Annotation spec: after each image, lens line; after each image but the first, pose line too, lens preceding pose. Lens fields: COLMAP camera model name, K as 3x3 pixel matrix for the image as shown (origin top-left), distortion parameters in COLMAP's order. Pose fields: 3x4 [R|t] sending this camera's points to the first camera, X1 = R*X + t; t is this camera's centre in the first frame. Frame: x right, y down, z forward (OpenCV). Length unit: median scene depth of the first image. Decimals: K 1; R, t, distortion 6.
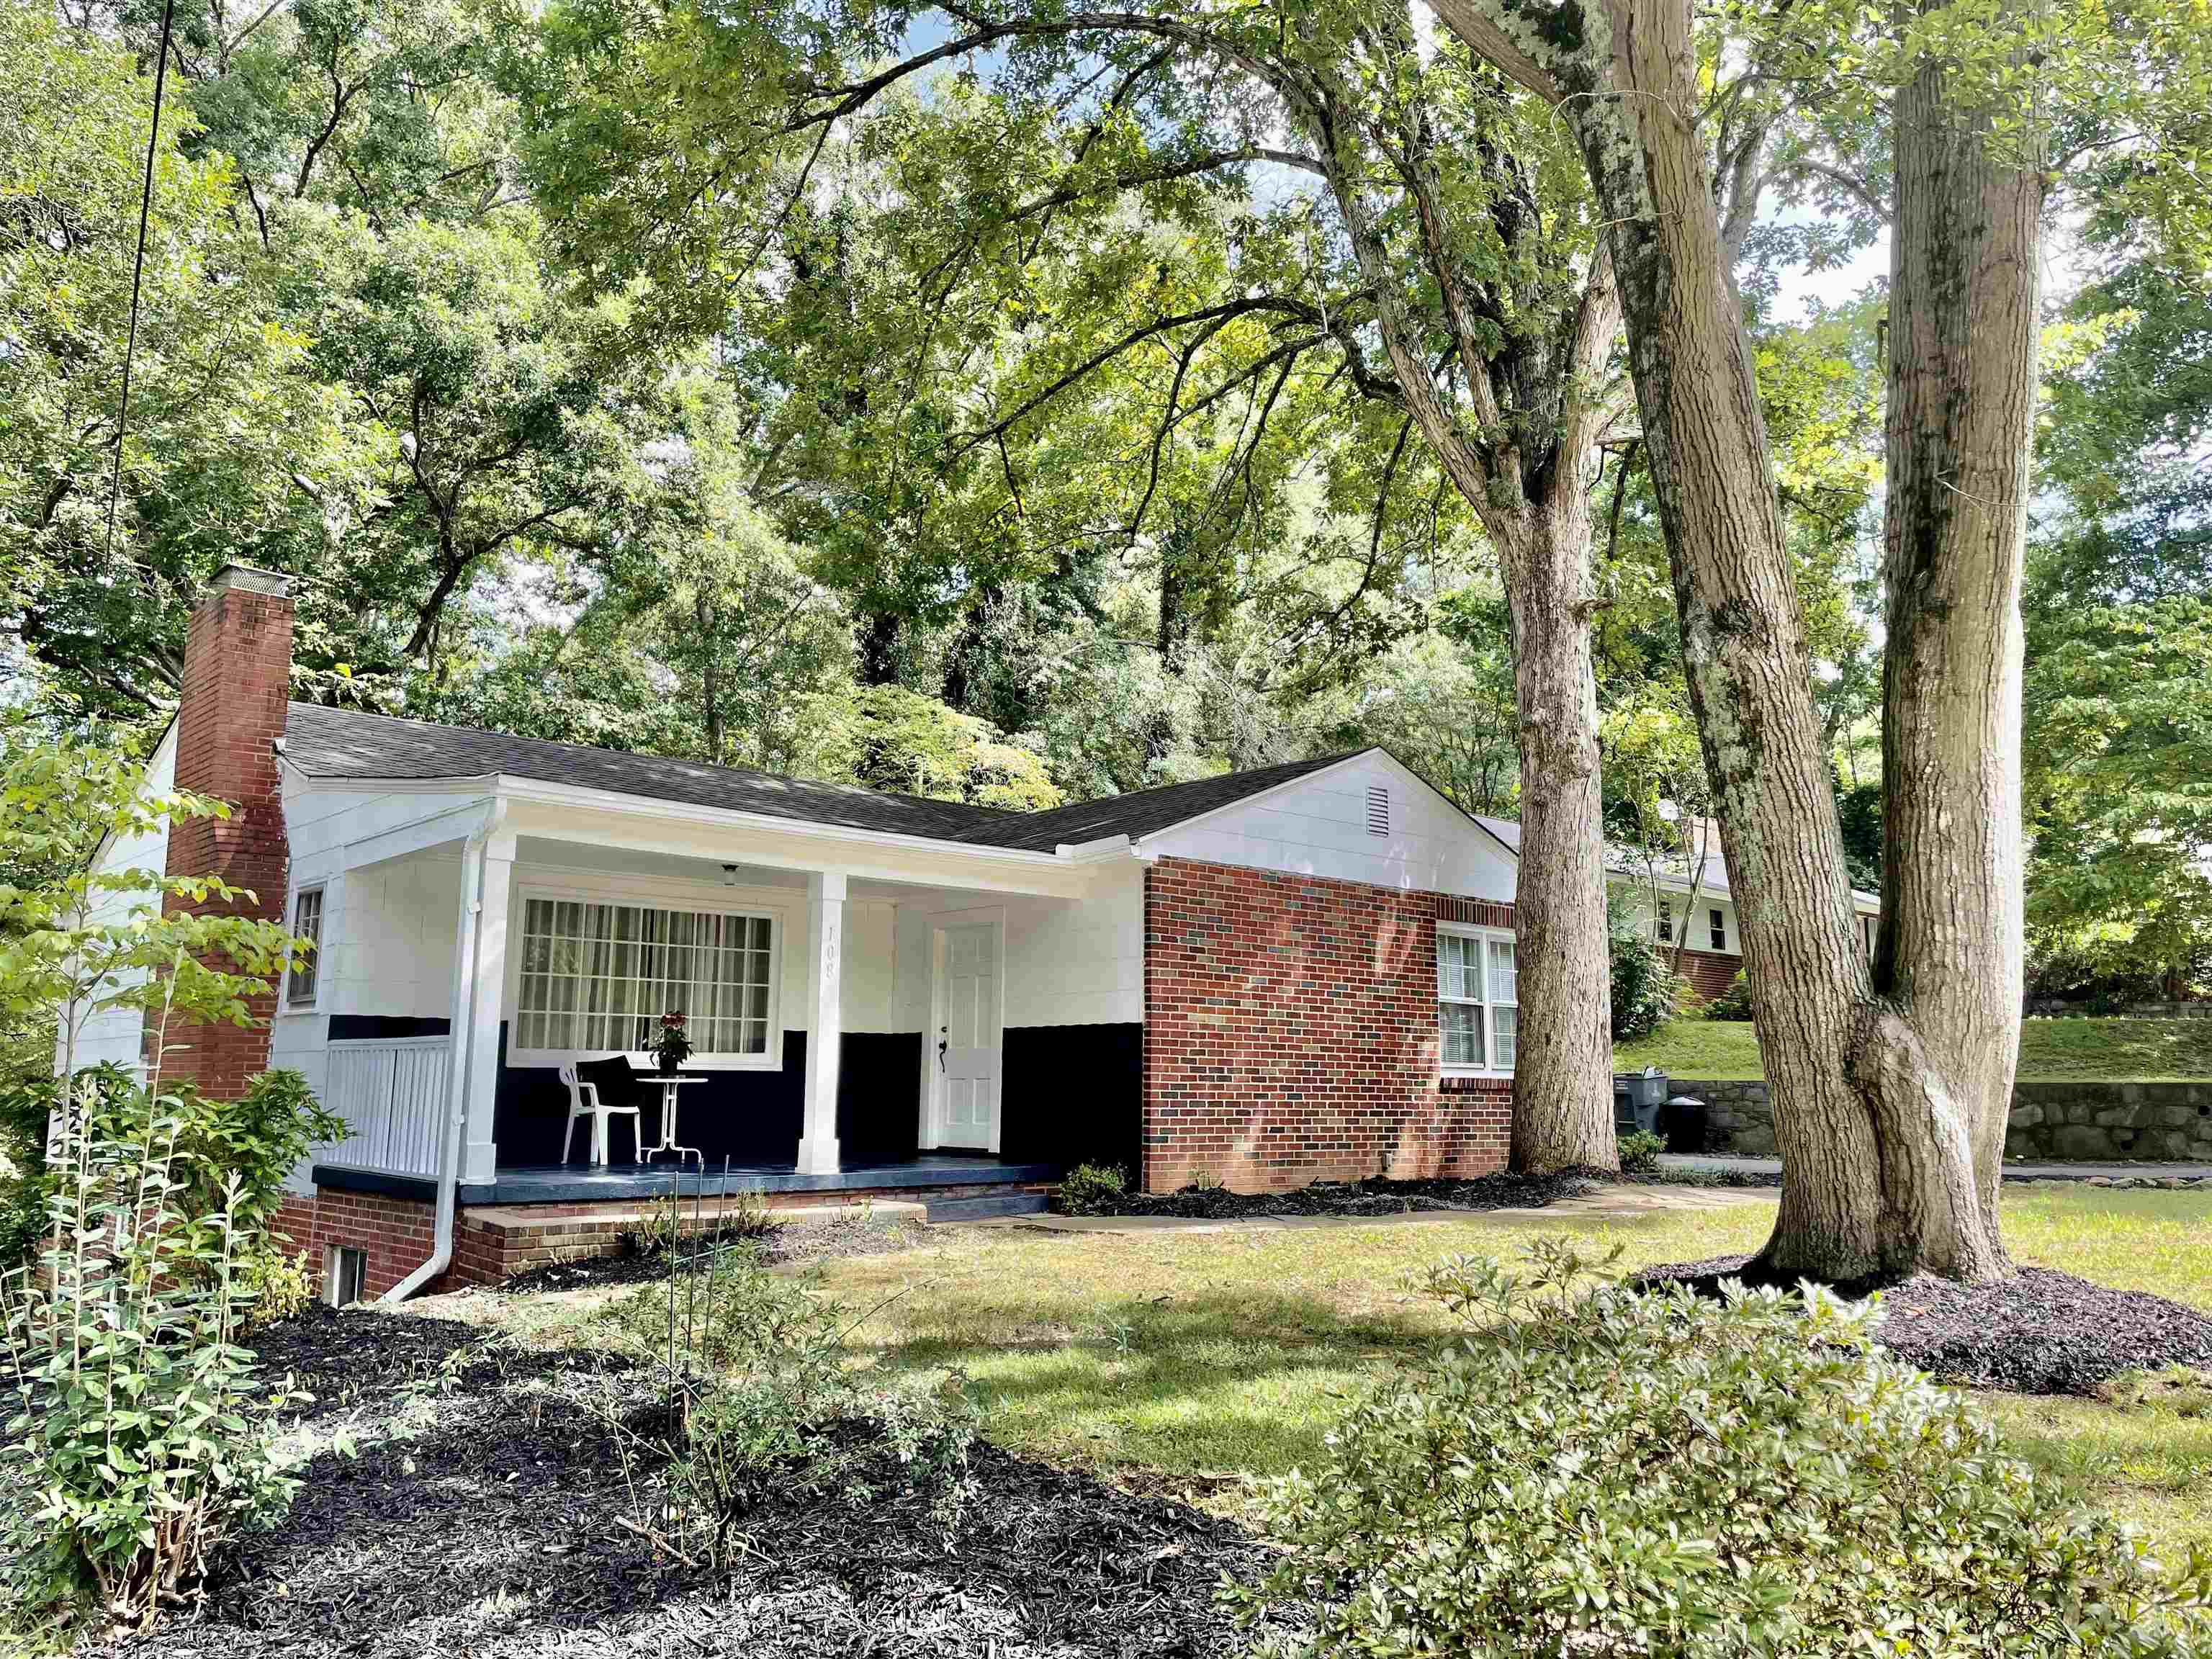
lens RADIAL K [[1673.6, 0, 1106.1], [0, 1673.6, 834.3], [0, 0, 1]] dist [0.084735, -0.116020]
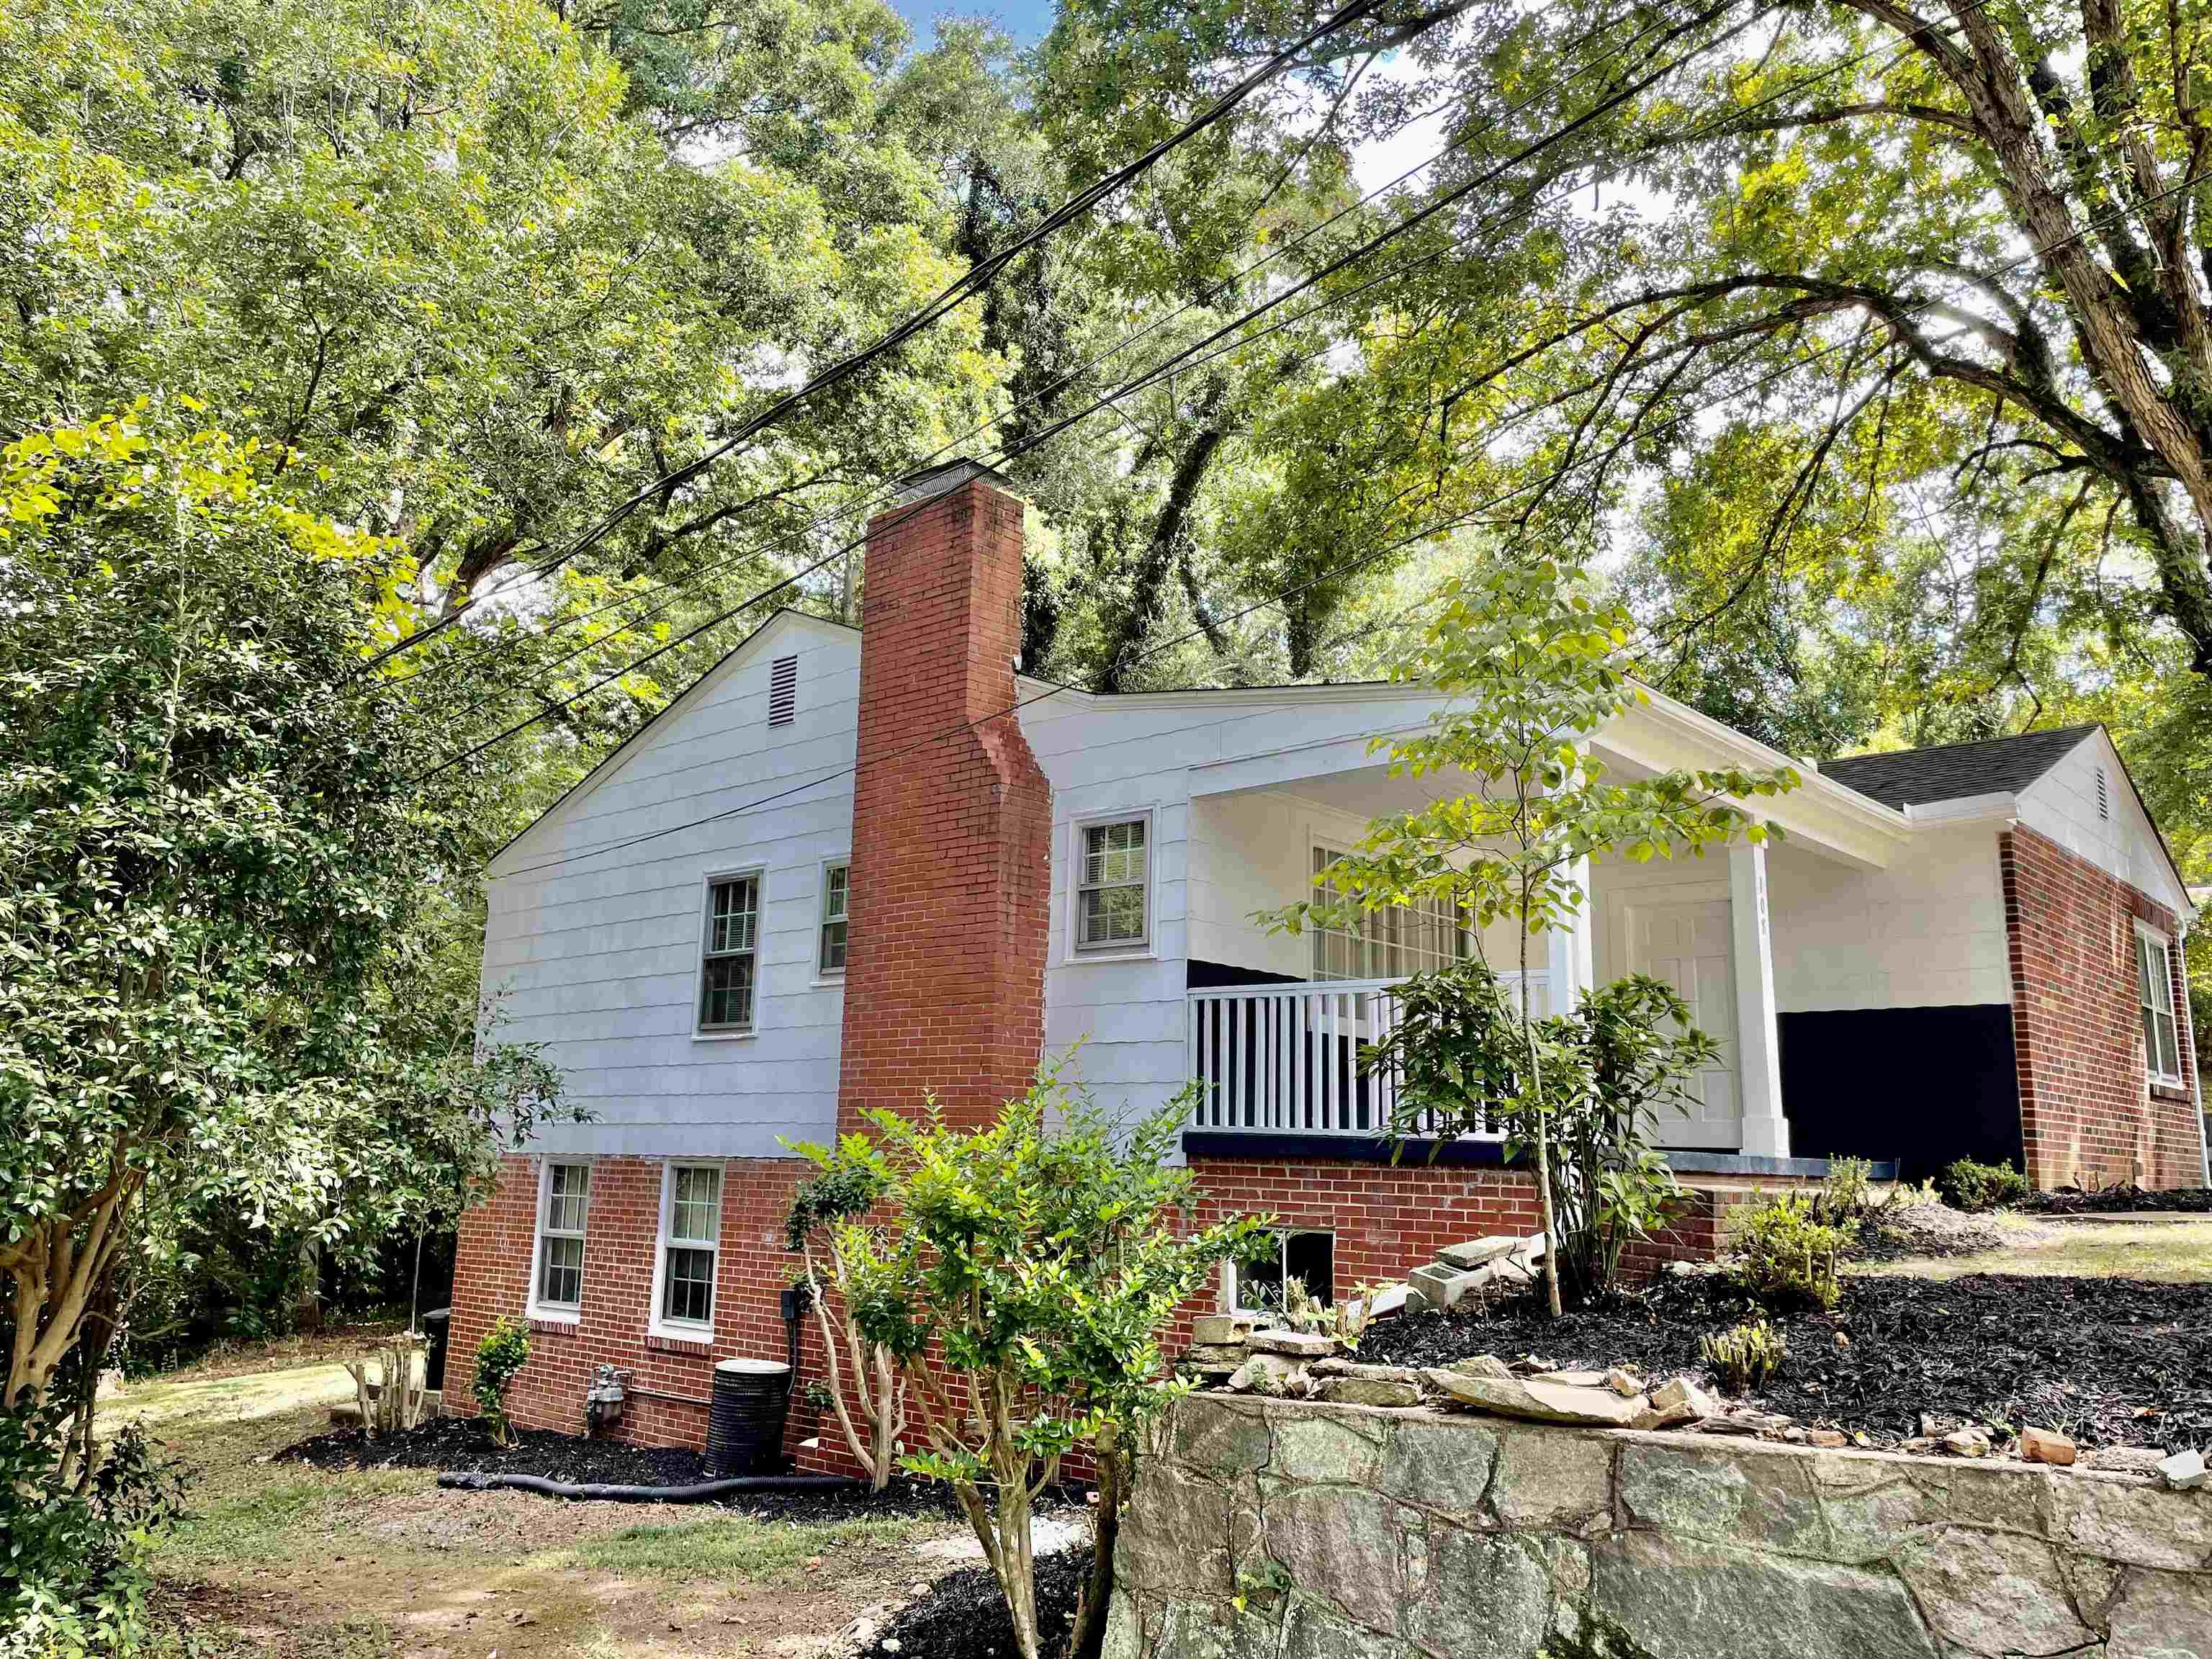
lens RADIAL K [[1673.6, 0, 1106.3], [0, 1673.6, 832.2], [0, 0, 1]] dist [0.084735, -0.116020]
pose [[0.994956, 0.035847, 0.093685, -0.489317], [-0.032531, 0.998797, -0.036691, 0.061974], [-0.094888, 0.033459, 0.994926, 0.120400]]
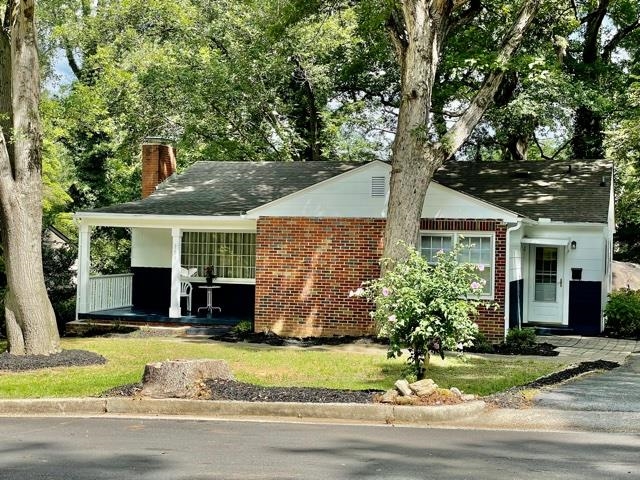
lens RADIAL K [[1028.8, 0, 317.6], [0, 1028.8, 241.6], [0, 0, 1]] dist [0.124316, 0.000000]
pose [[0.512948, 0.002963, -0.858414, 1.426767], [0.113130, 0.991039, 0.071022, -0.052191], [0.850932, -0.133543, 0.508016, 0.171309]]
